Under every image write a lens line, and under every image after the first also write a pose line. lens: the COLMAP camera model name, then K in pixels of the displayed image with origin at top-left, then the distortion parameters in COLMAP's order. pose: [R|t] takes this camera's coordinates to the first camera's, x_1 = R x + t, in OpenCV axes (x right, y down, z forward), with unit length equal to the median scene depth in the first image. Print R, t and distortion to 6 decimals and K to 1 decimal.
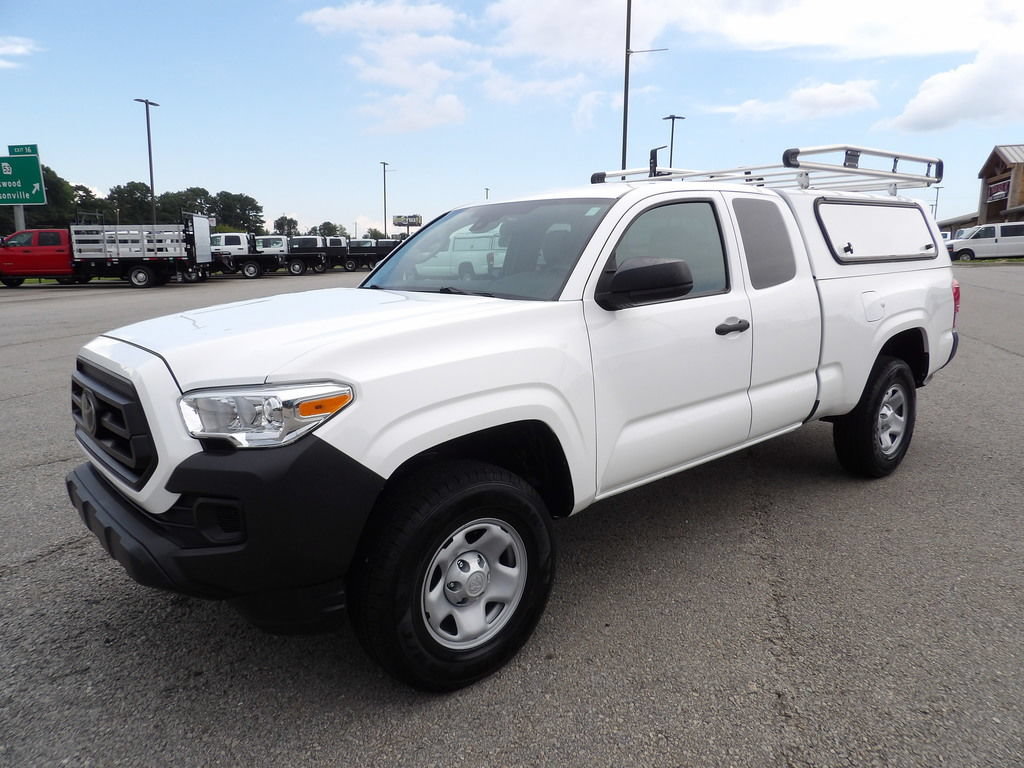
lens RADIAL K [[733.9, 0, 515.5], [0, 733.9, 385.7], [0, 0, 1]] dist [-0.034987, 0.044620]
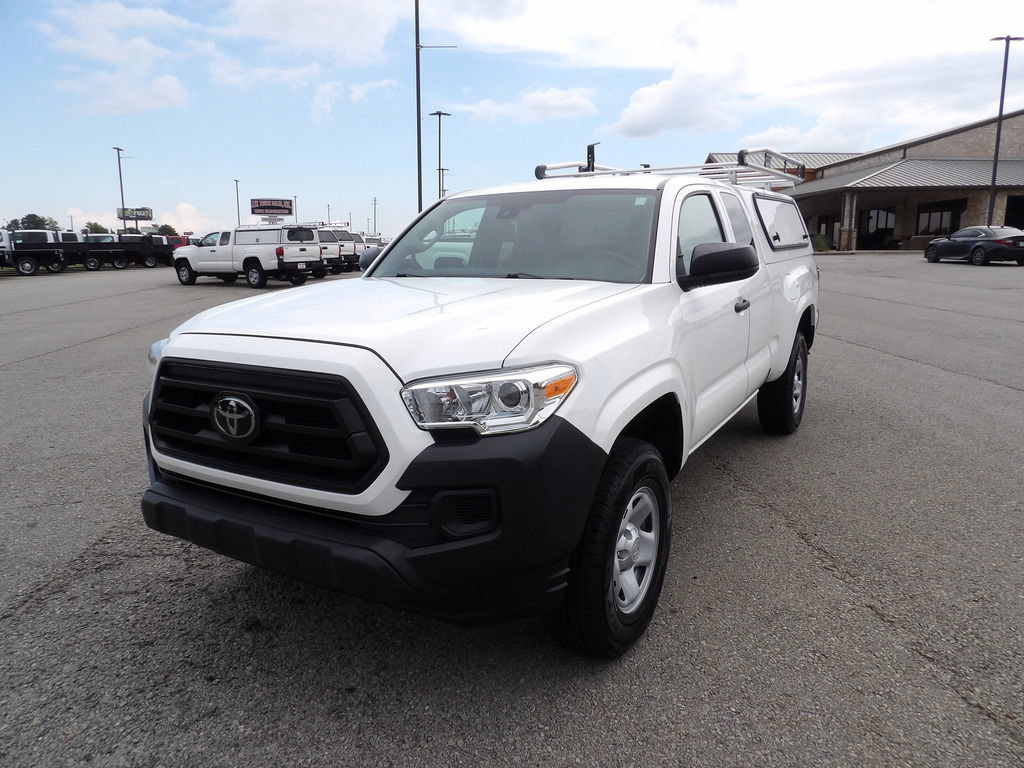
lens RADIAL K [[733.9, 0, 515.5], [0, 733.9, 385.7], [0, 0, 1]] dist [-0.034987, 0.044620]
pose [[0.946015, -0.064154, 0.317711, -0.387880], [0.062120, 0.997932, 0.016542, 0.003459], [-0.318116, 0.004087, 0.948043, 0.035469]]
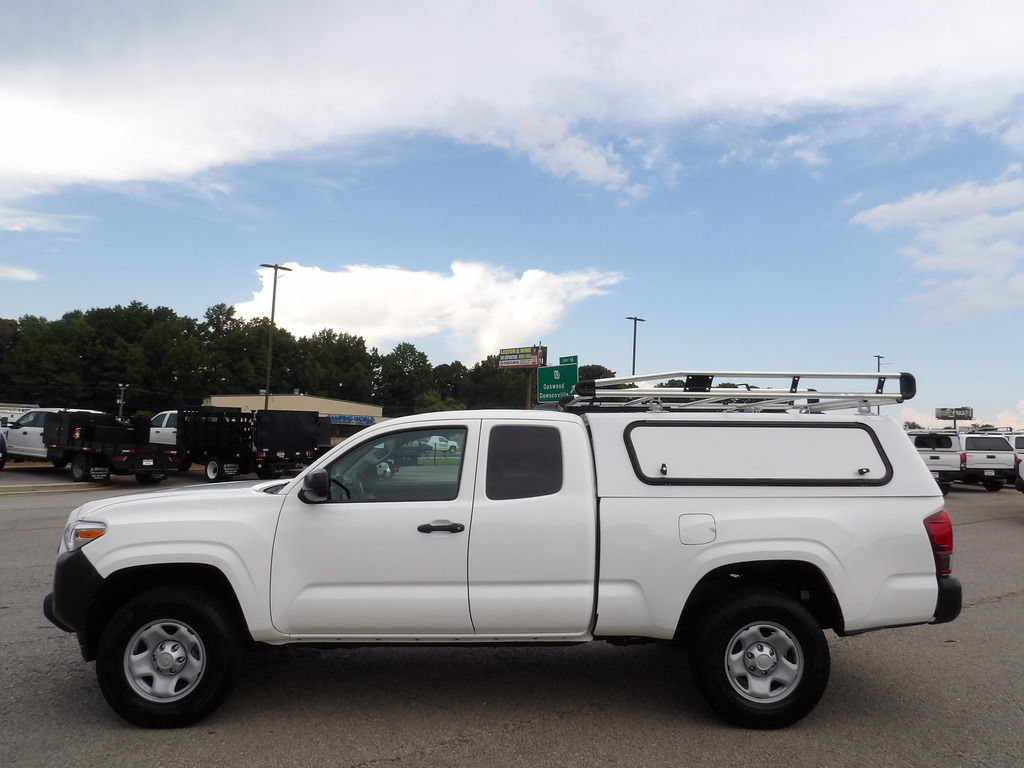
lens RADIAL K [[733.9, 0, 515.5], [0, 733.9, 385.7], [0, 0, 1]] dist [-0.034987, 0.044620]
pose [[0.769173, -0.023291, -0.638616, 1.151469], [-0.141295, 0.968404, -0.205498, -0.073199], [0.623225, 0.248297, 0.741579, 0.089096]]
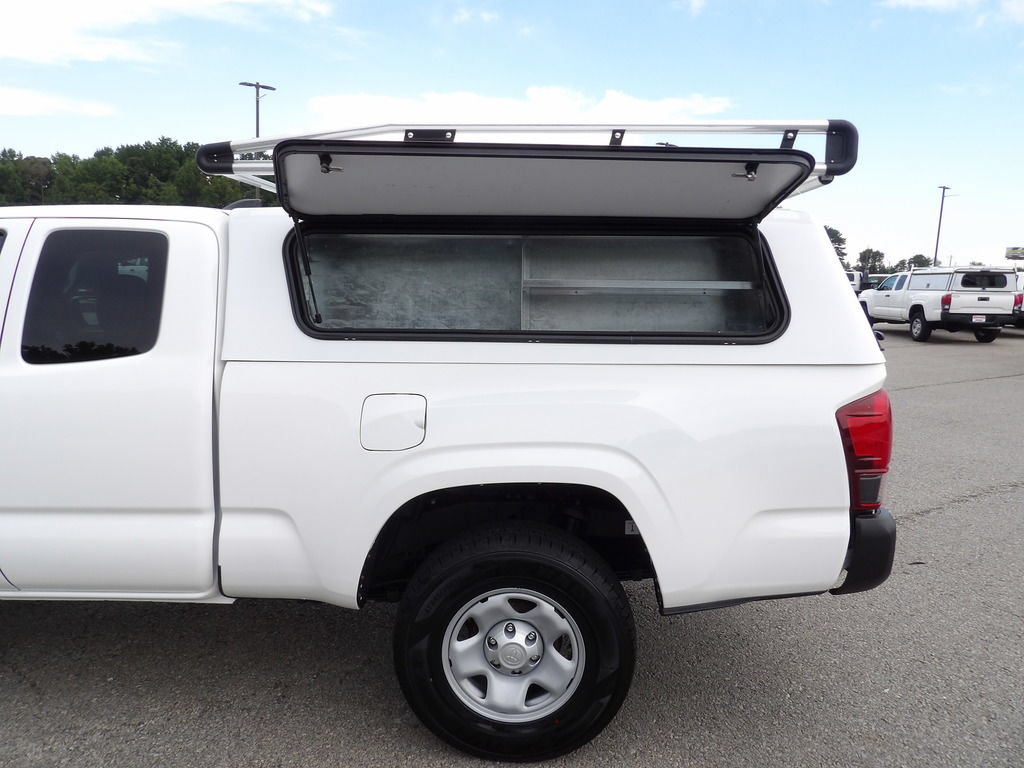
lens RADIAL K [[735.2, 0, 512.0], [0, 735.2, 384.0], [0, 0, 1]] dist [-0.043421, 0.054424]
pose [[0.725470, 0.120680, -0.677591, 1.113794], [-0.150664, 0.988475, 0.014738, -0.193258], [0.671560, 0.091396, 0.735291, 0.824871]]
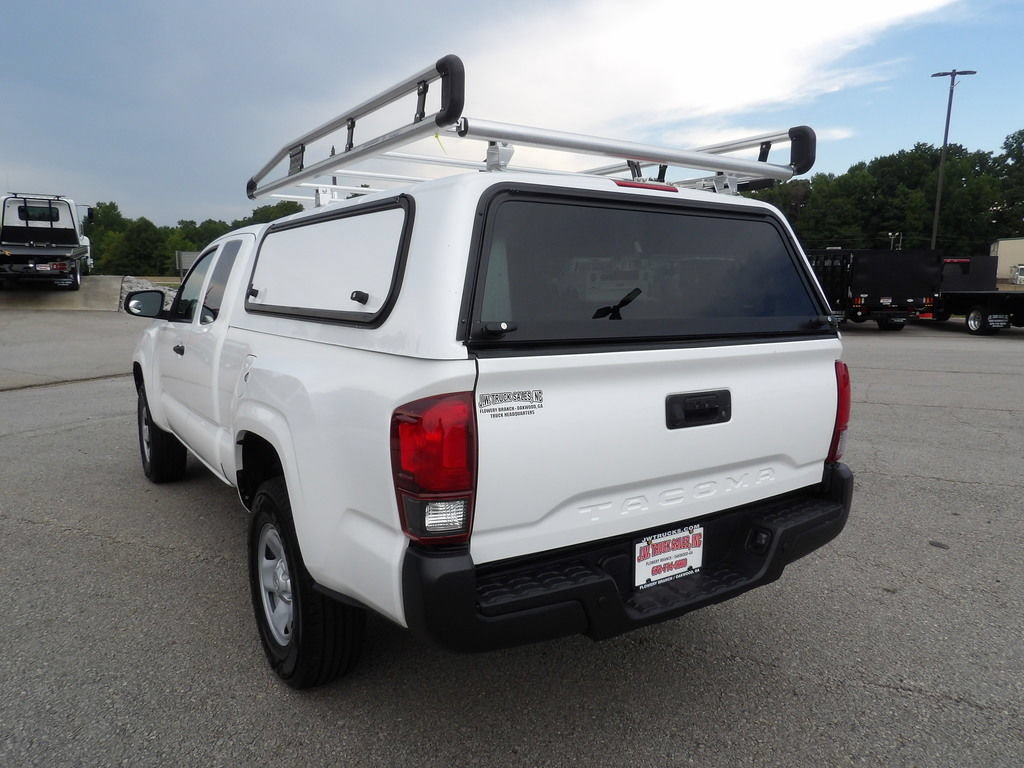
lens RADIAL K [[733.9, 0, 515.5], [0, 733.9, 385.7], [0, 0, 1]] dist [-0.034987, 0.044620]
pose [[-0.125087, 0.151797, -0.980465, 1.400176], [-0.188203, 0.966653, 0.173670, -0.330820], [0.974132, 0.206250, -0.092347, 1.620145]]
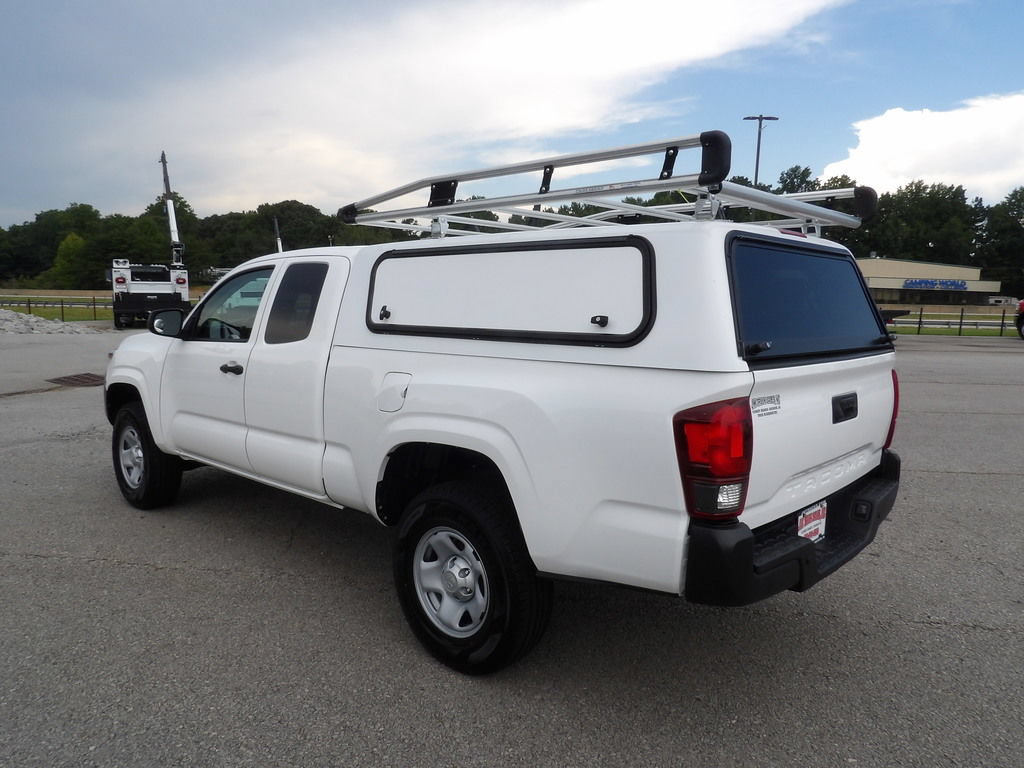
lens RADIAL K [[735.2, 0, 512.0], [0, 735.2, 384.0], [0, 0, 1]] dist [-0.043421, 0.054424]
pose [[0.109703, 0.129621, -0.985476, 1.518221], [-0.198665, 0.974314, 0.106038, -0.270703], [0.973908, 0.184147, 0.132636, 1.253411]]
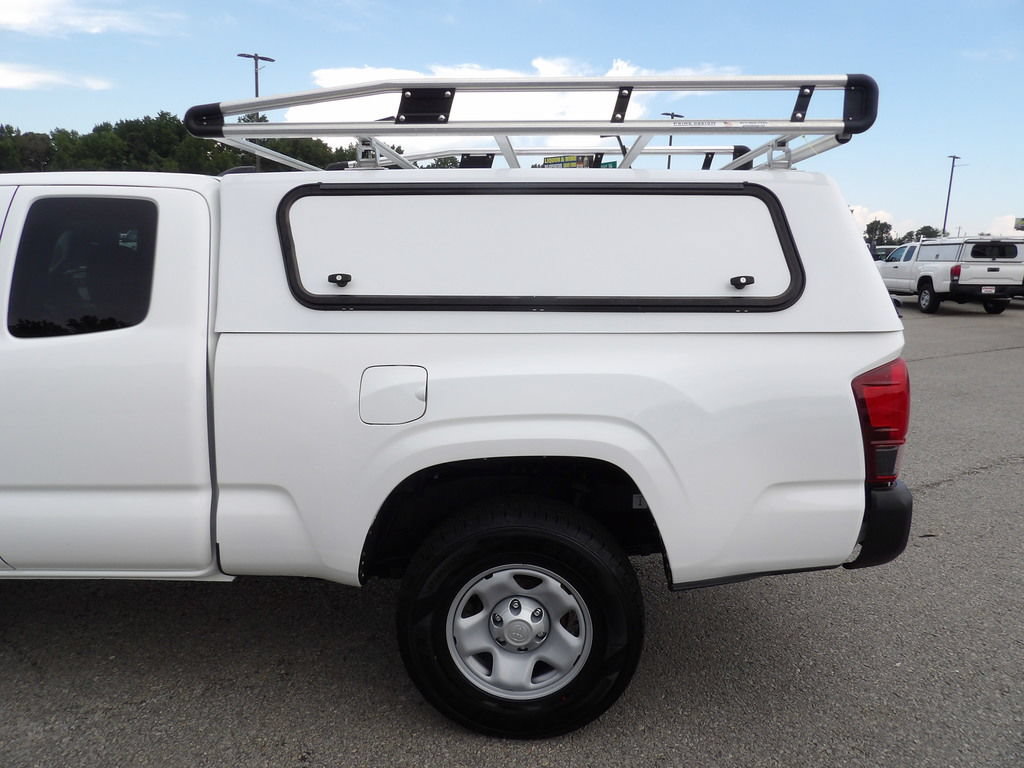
lens RADIAL K [[733.9, 0, 515.5], [0, 733.9, 385.7], [0, 0, 1]] dist [-0.034987, 0.044620]
pose [[0.724615, 0.140194, -0.674744, 1.099830], [-0.143956, 0.988282, 0.050743, -0.189195], [0.673951, 0.060364, 0.736306, 0.842549]]
